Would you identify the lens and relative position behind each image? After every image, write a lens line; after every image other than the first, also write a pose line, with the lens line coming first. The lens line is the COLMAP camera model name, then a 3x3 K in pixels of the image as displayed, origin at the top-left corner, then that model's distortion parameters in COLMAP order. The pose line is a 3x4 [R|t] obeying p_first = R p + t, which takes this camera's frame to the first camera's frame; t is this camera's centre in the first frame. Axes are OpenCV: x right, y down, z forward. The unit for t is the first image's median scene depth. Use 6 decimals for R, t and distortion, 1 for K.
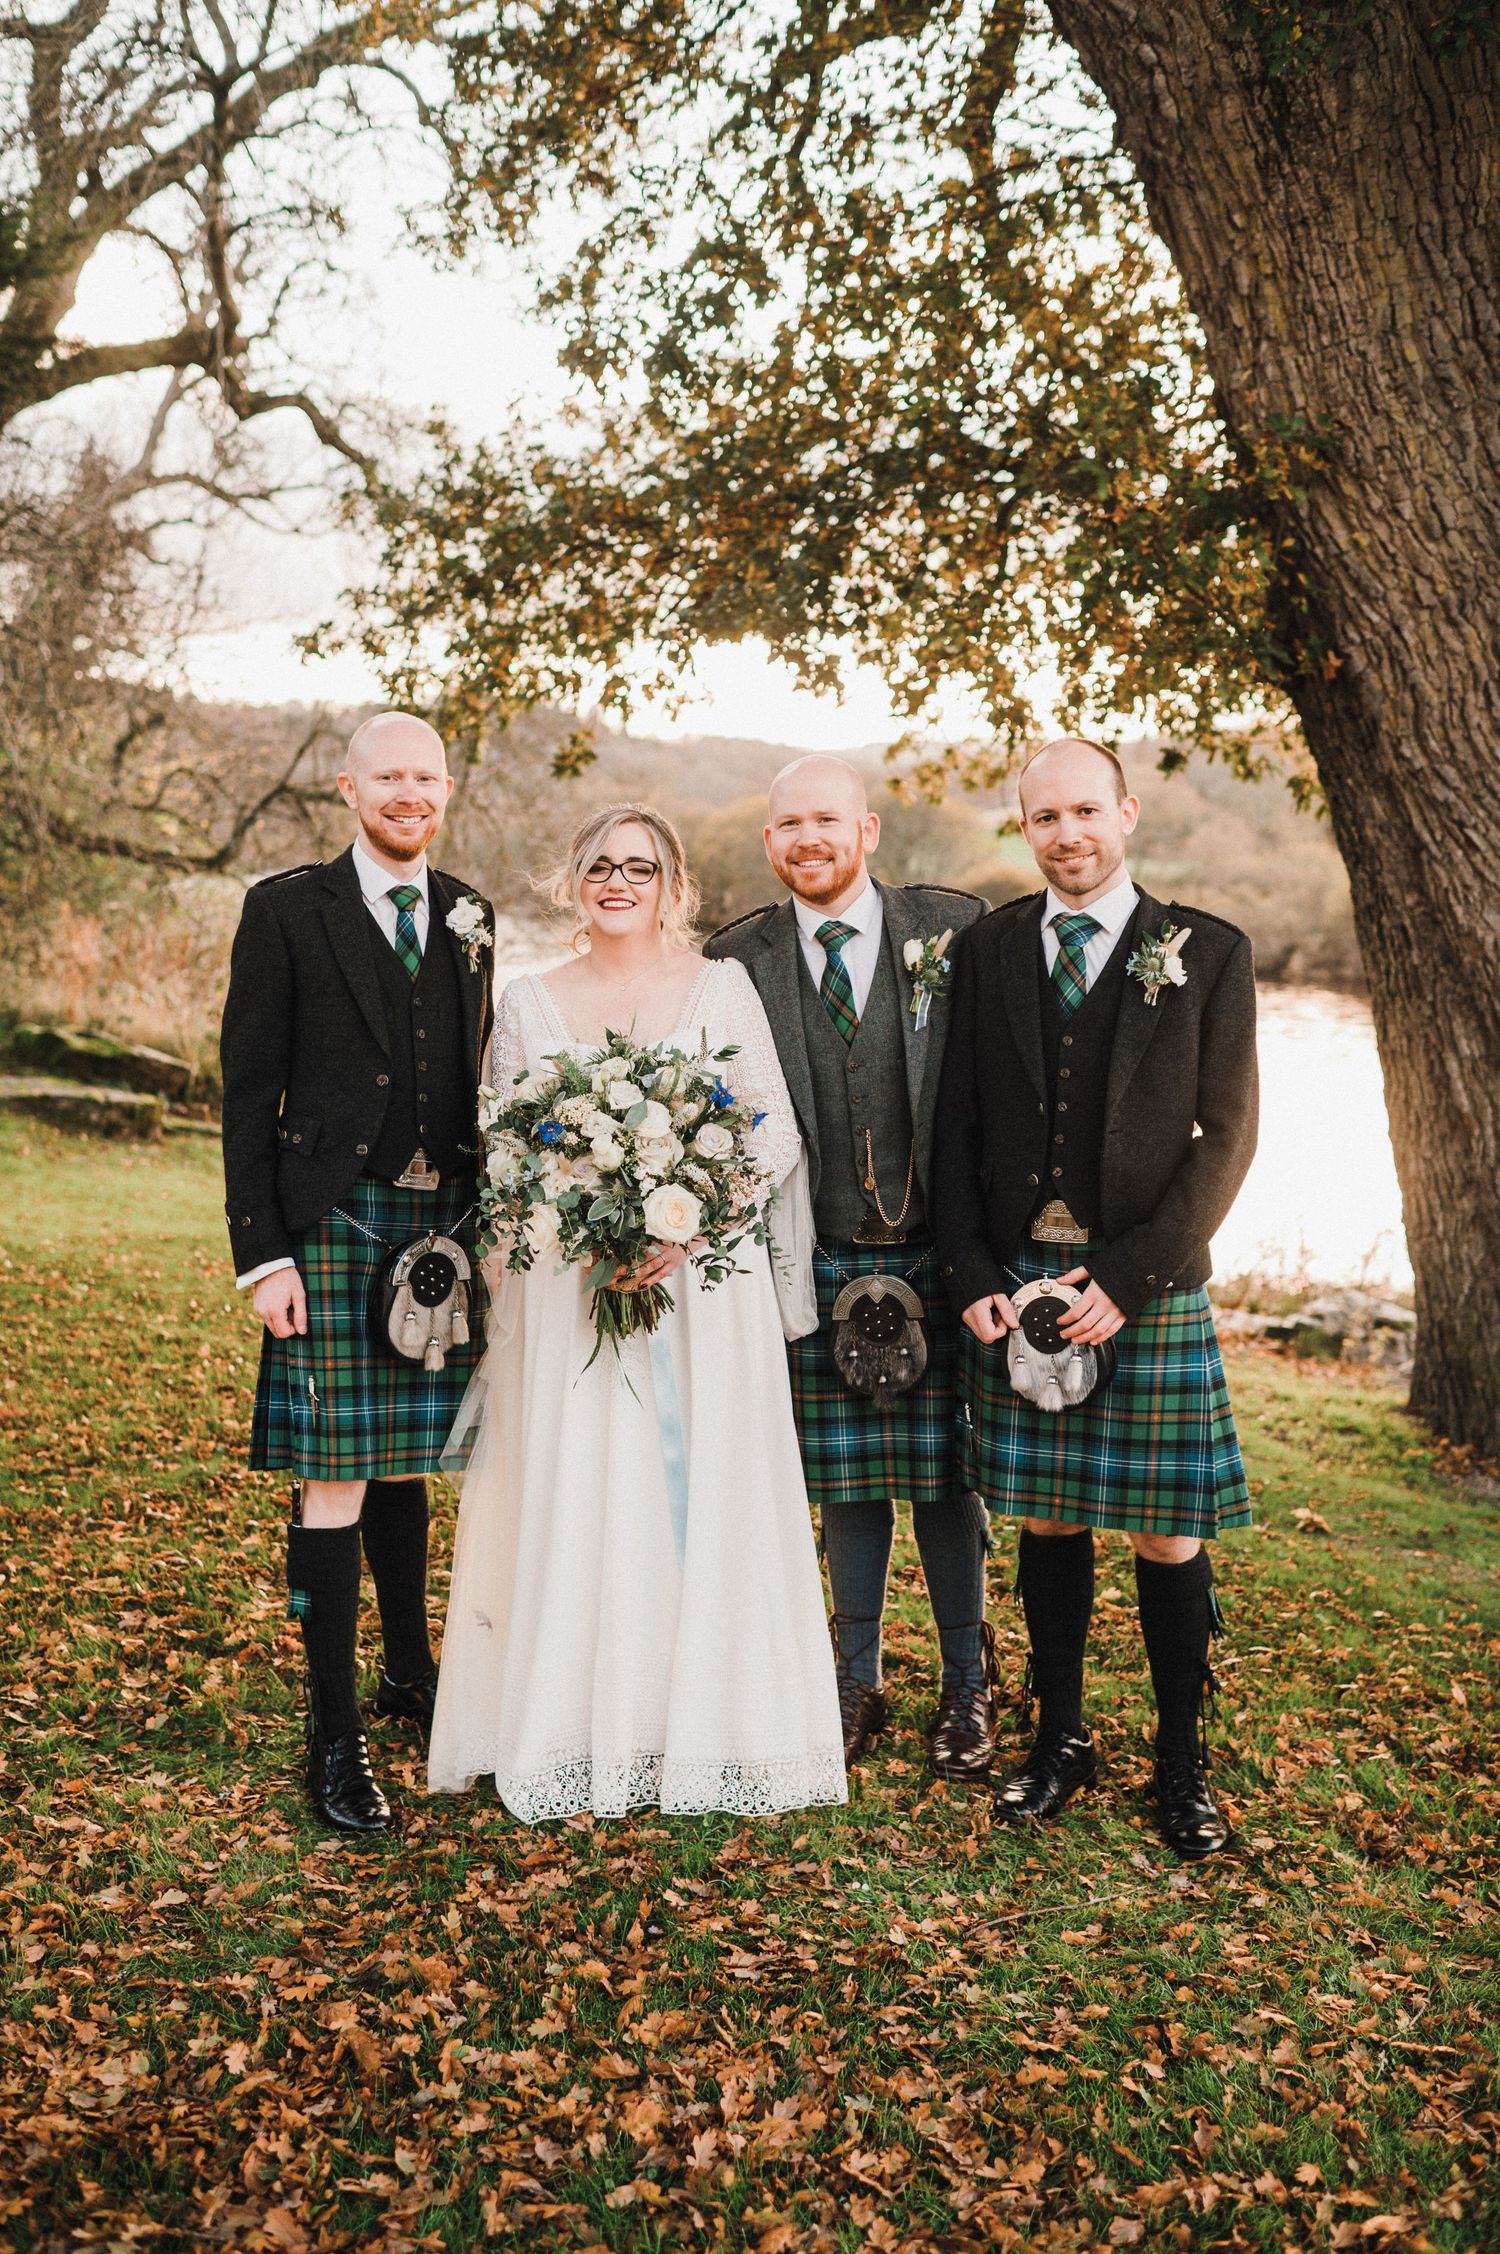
lens RADIAL K [[2263.4, 0, 752.0], [0, 2263.4, 1098.0], [0, 0, 1]] dist [0.091668, 0.001969]
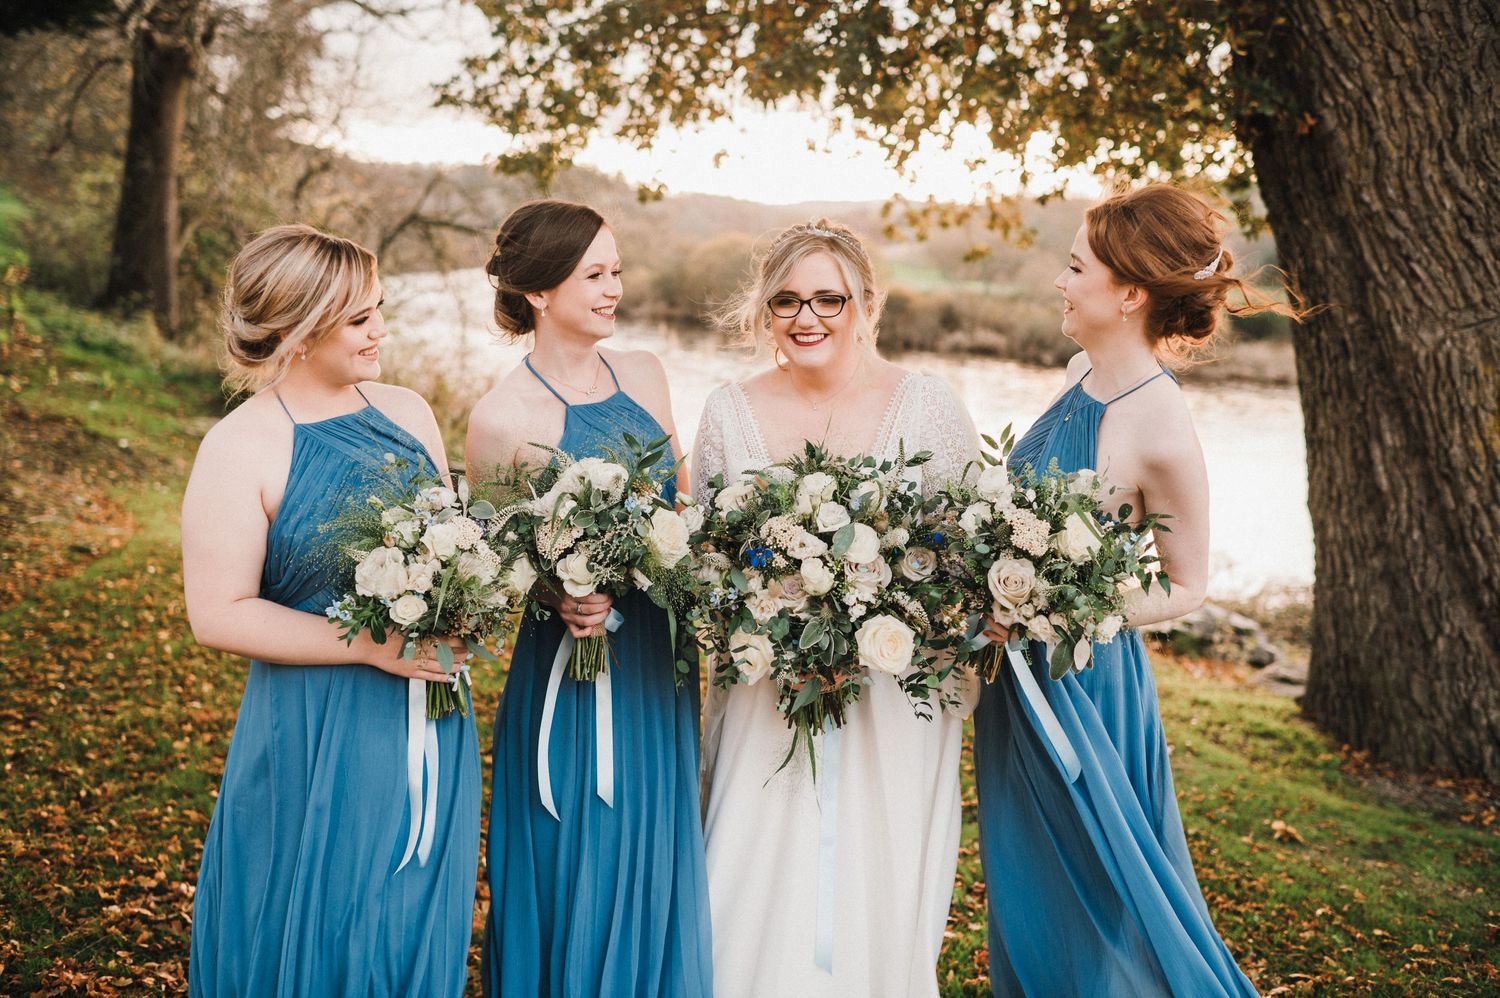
lens RADIAL K [[1560.0, 0, 742.9], [0, 1560.0, 497.6], [0, 0, 1]] dist [0.000231, 0.017750]
pose [[0.999780, 0.018633, 0.009617, -0.050313], [-0.018979, 0.999128, 0.037202, -0.016587], [-0.008916, -0.037376, 0.999261, 0.166709]]
